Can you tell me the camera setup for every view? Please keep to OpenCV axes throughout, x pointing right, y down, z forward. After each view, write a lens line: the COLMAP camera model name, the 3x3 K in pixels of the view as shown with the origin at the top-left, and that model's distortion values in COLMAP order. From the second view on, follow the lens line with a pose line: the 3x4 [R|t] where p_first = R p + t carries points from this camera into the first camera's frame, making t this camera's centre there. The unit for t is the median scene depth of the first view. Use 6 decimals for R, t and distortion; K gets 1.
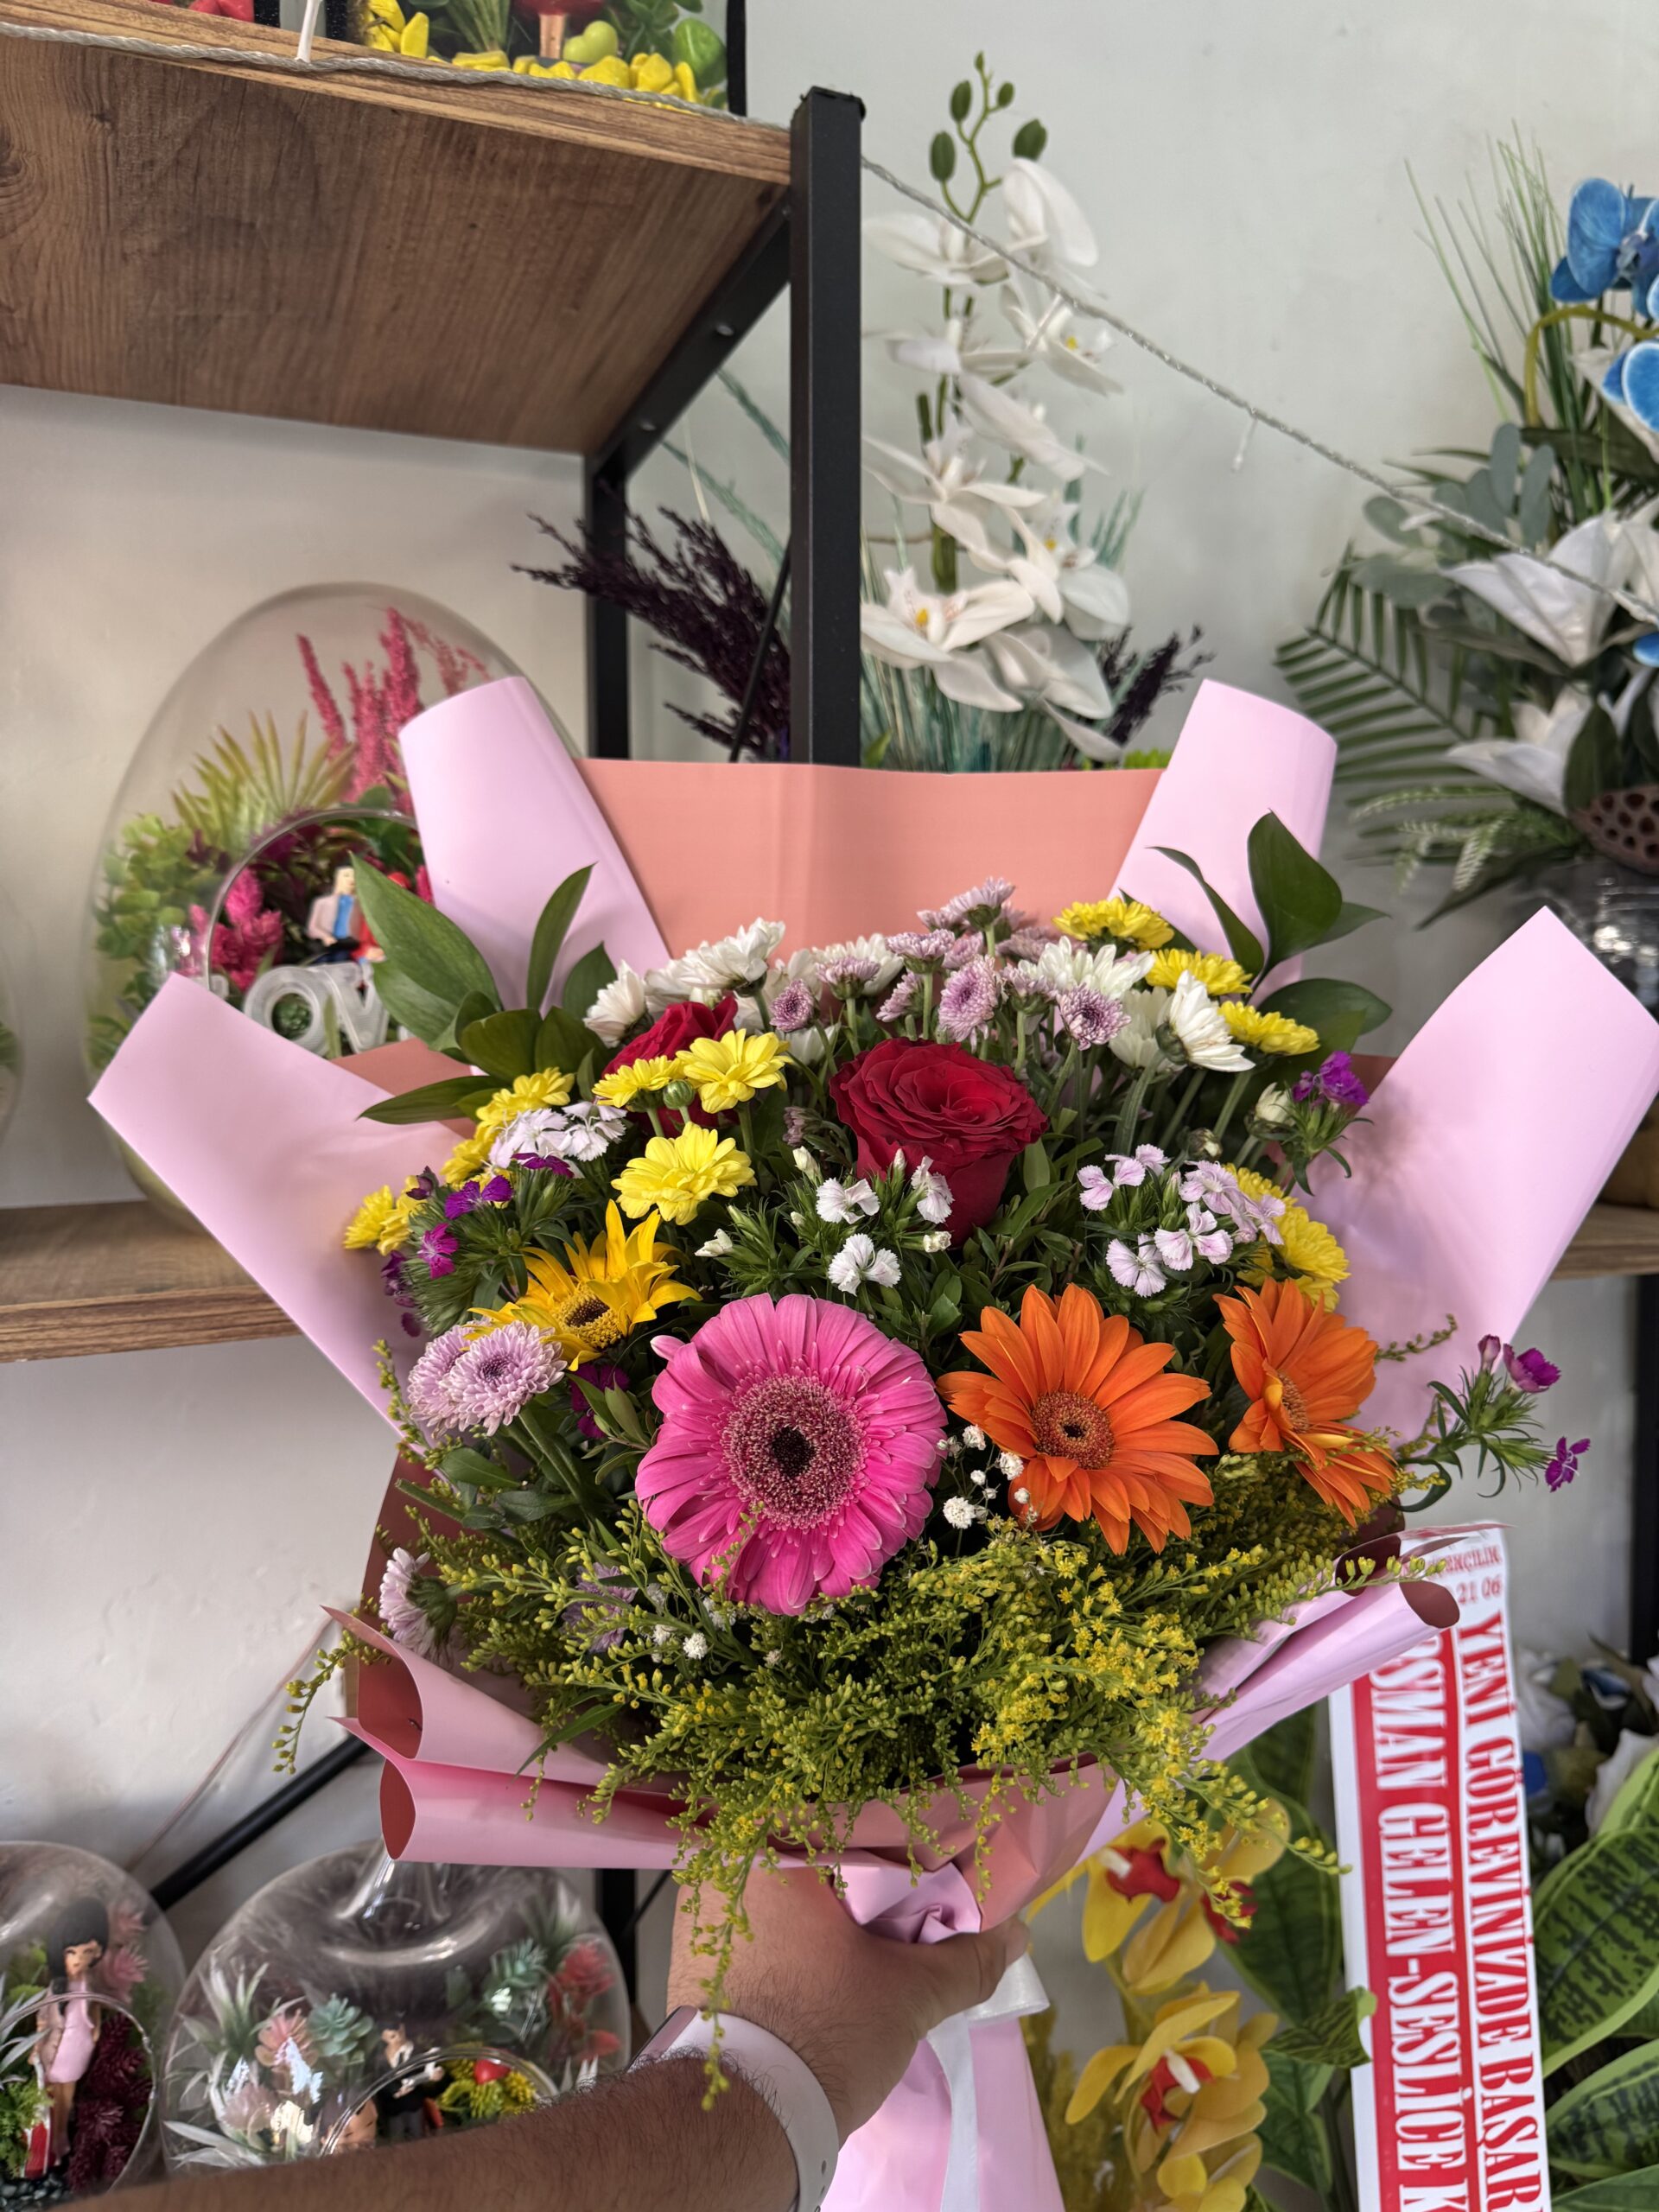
lens RADIAL K [[1566.9, 0, 829.5], [0, 1566.9, 1106.0], [0, 0, 1]] dist [0.020700, -0.020610]
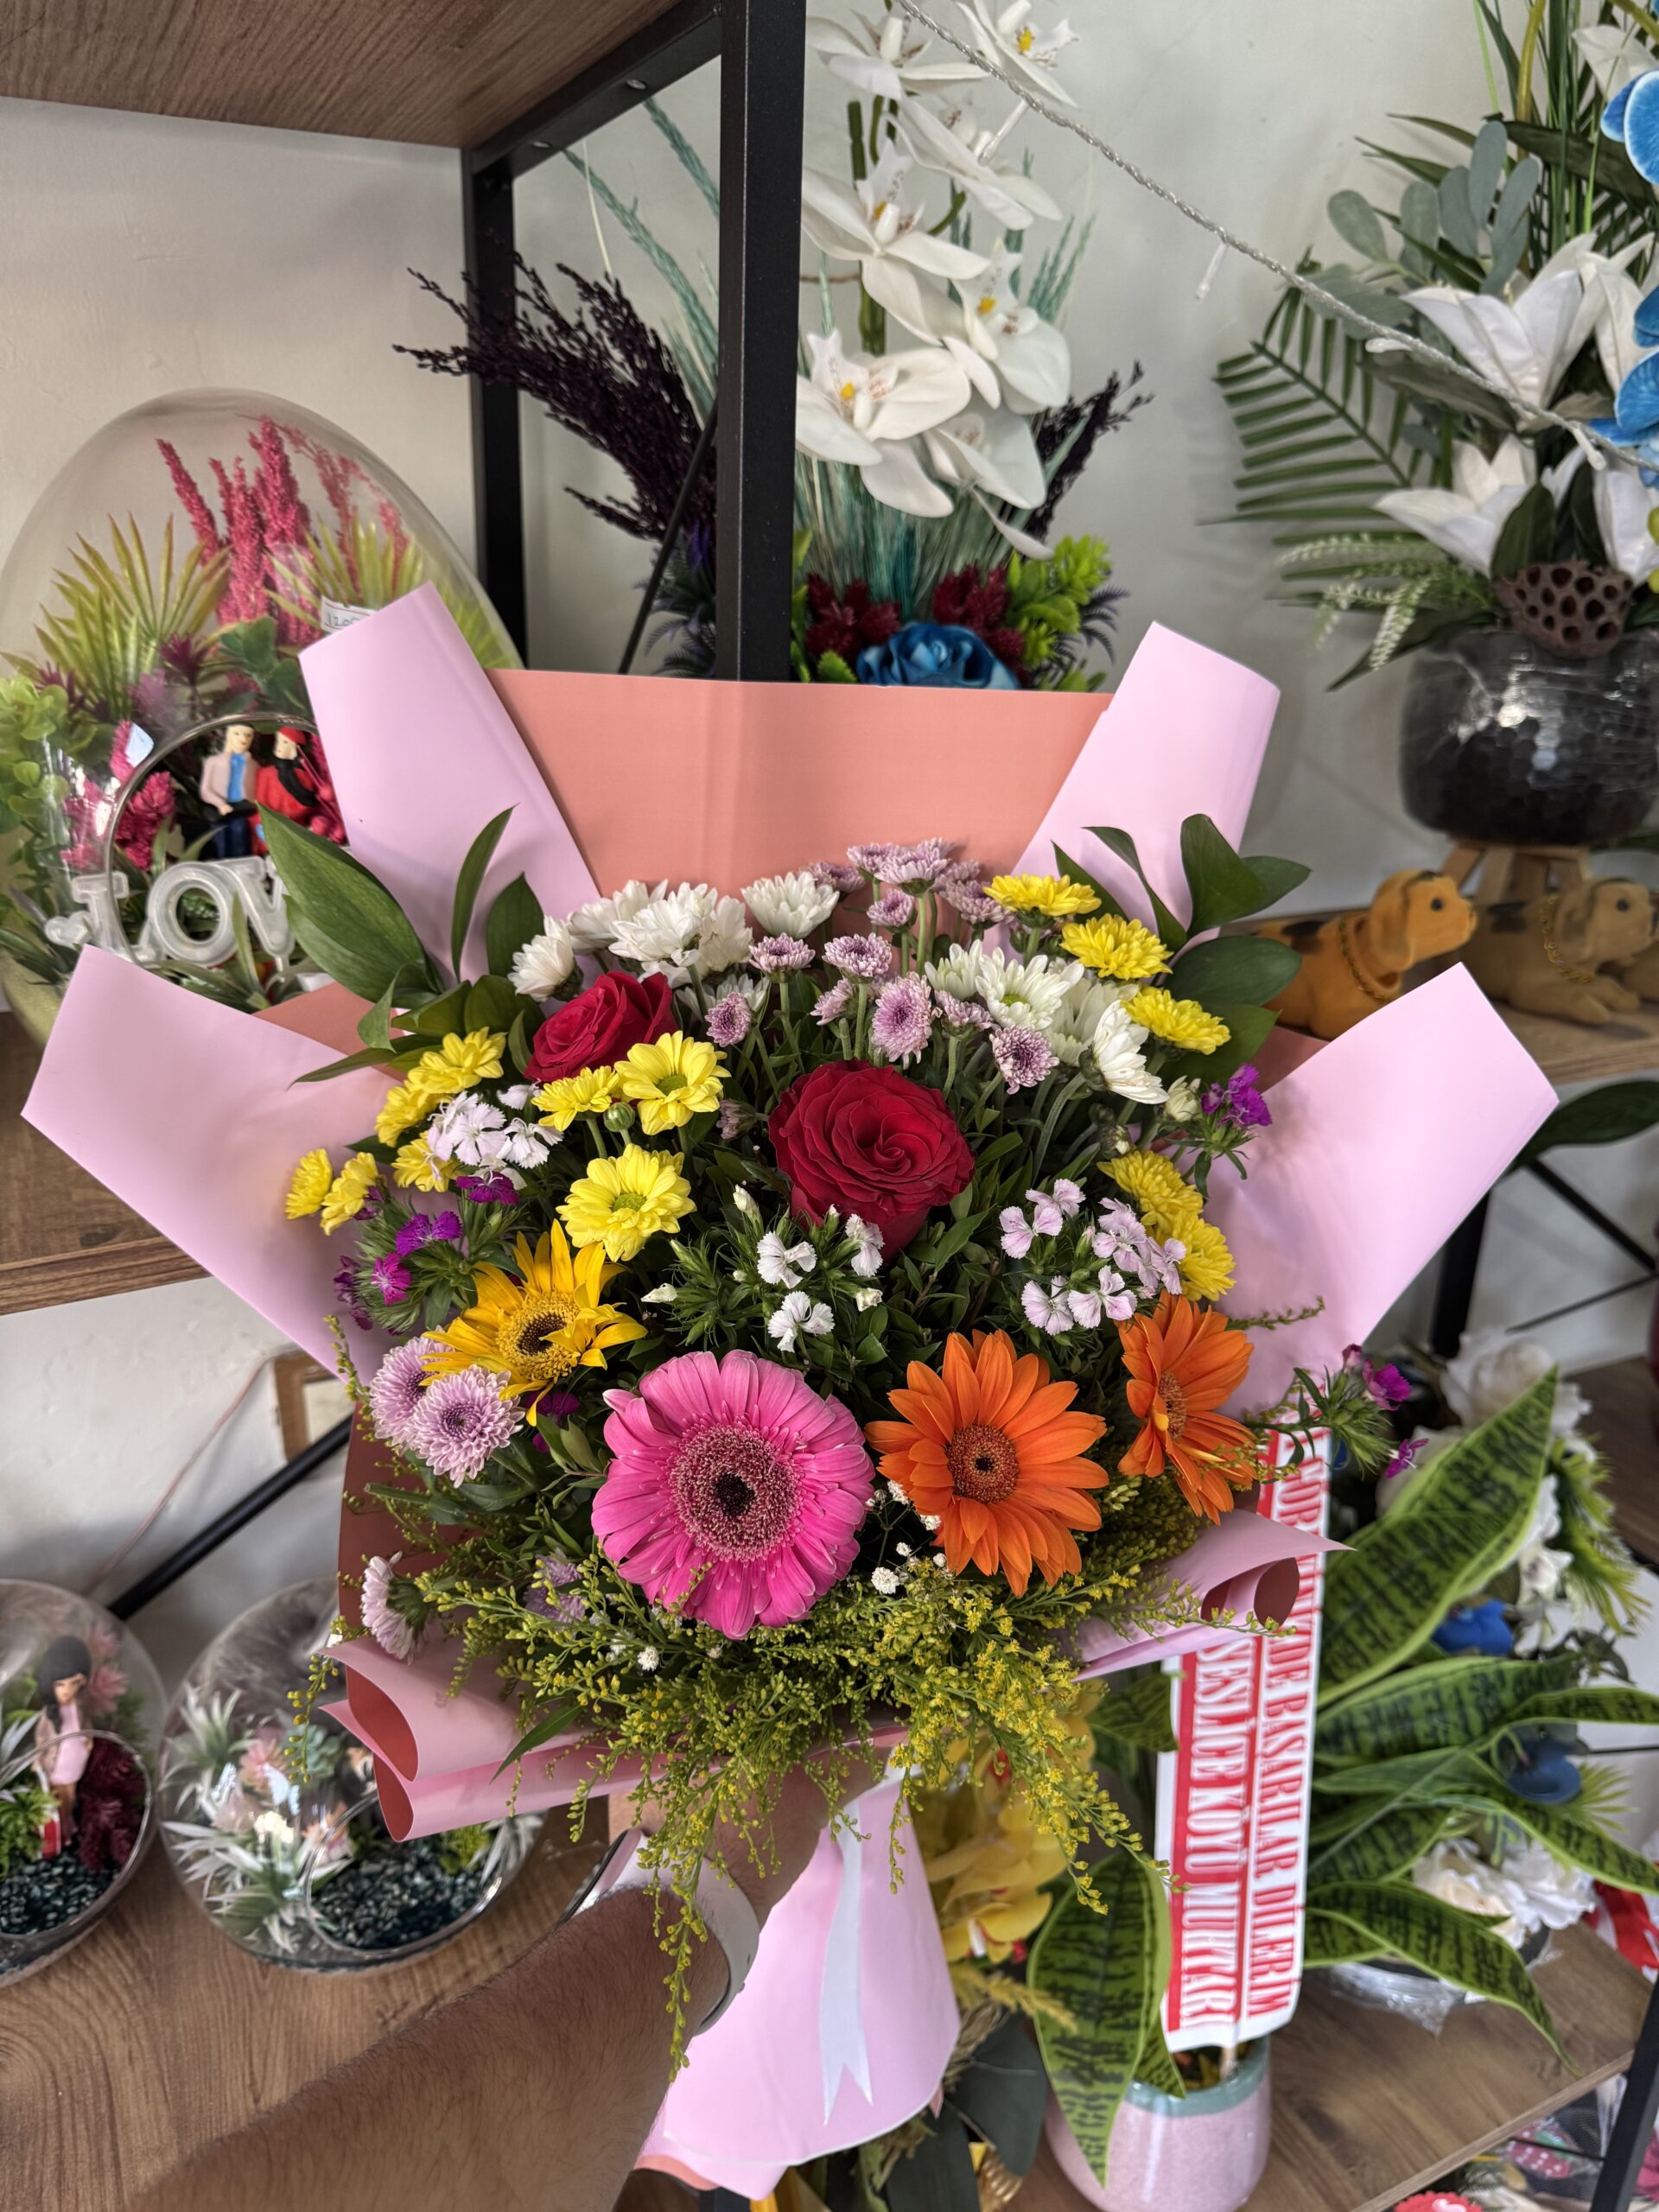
lens RADIAL K [[1563.3, 0, 820.9], [0, 1563.3, 1106.2], [0, 0, 1]] dist [0.024580, -0.034807]
pose [[0.997047, 0.006335, 0.076528, -0.028824], [-0.028131, 0.957444, 0.287245, -0.214638], [-0.071452, -0.288549, 0.954795, 0.007859]]
